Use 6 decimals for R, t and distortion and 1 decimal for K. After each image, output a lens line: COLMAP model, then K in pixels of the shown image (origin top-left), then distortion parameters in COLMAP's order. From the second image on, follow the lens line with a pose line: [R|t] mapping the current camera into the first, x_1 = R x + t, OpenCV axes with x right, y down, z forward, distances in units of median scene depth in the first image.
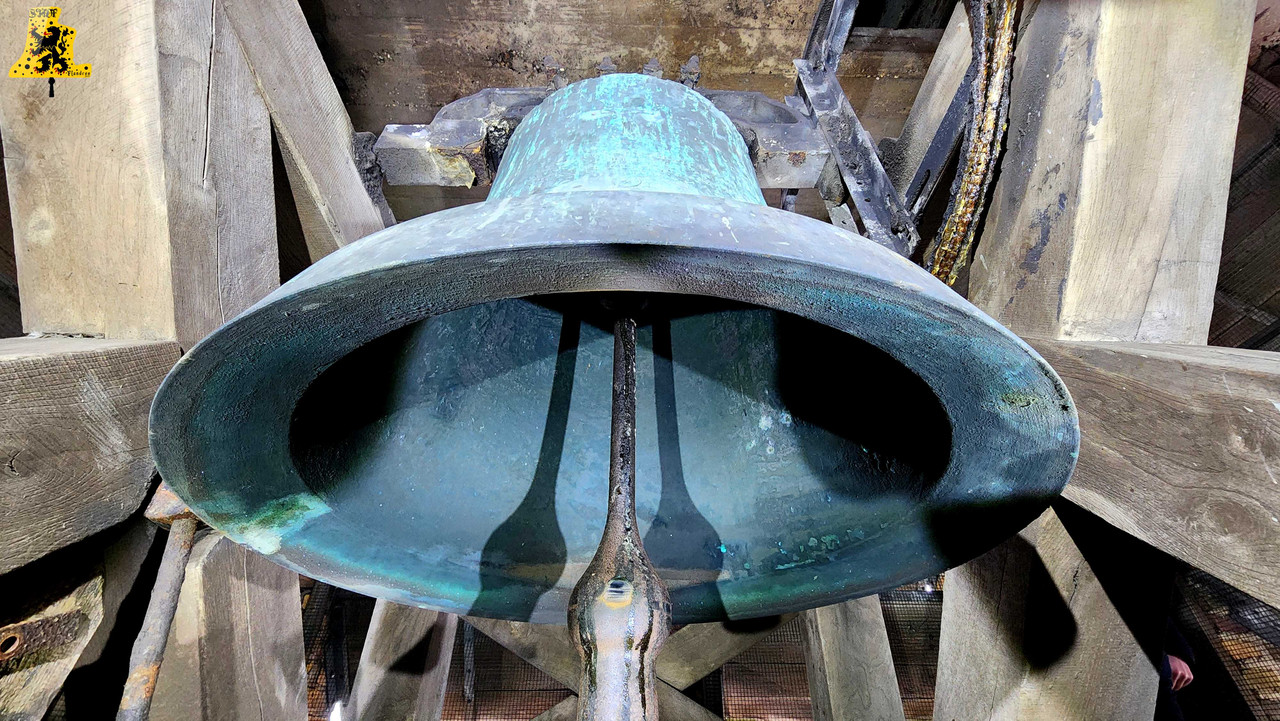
lens RADIAL K [[527.0, 0, 639.6], [0, 527.0, 350.8], [0, 0, 1]] dist [-0.001865, -0.000262]
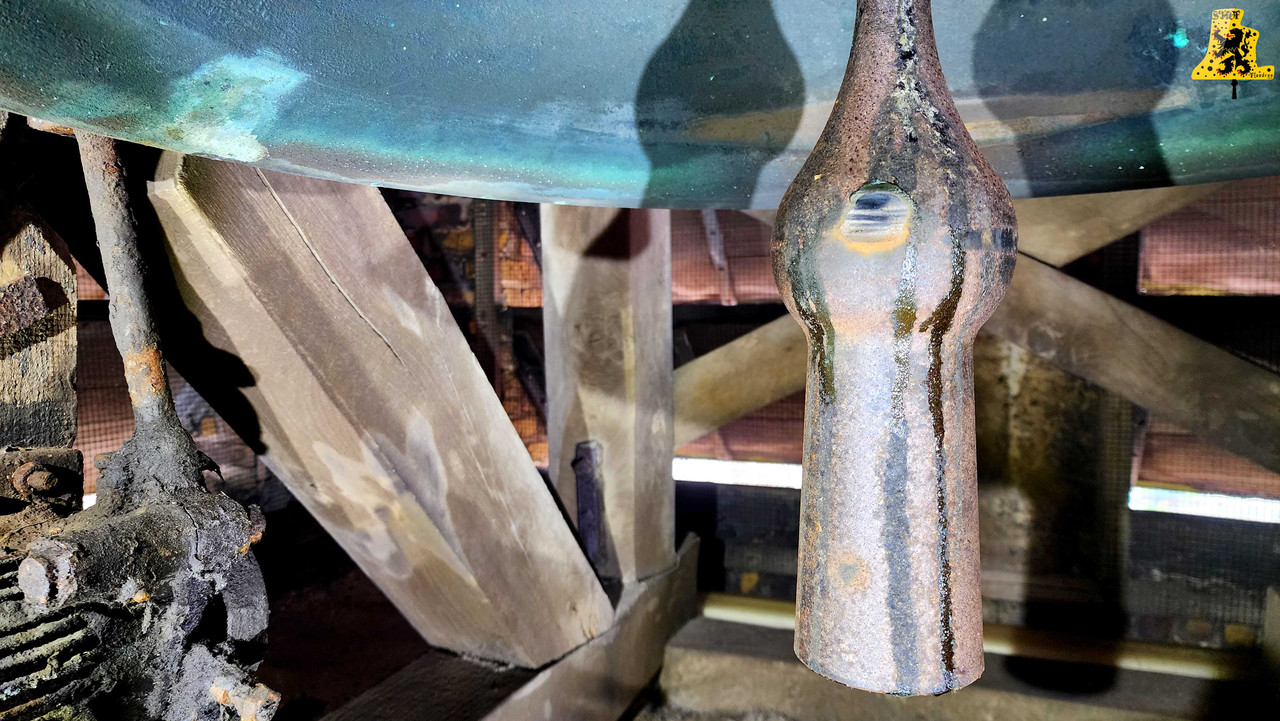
lens RADIAL K [[867.0, 0, 639.3], [0, 867.0, 353.4], [0, 0, 1]] dist [0.063625, -0.072784]
pose [[0.926873, 0.020113, -0.374836, 0.038976], [0.231465, 0.755503, 0.612894, 0.057507], [0.295517, -0.654837, 0.695599, 0.319679]]
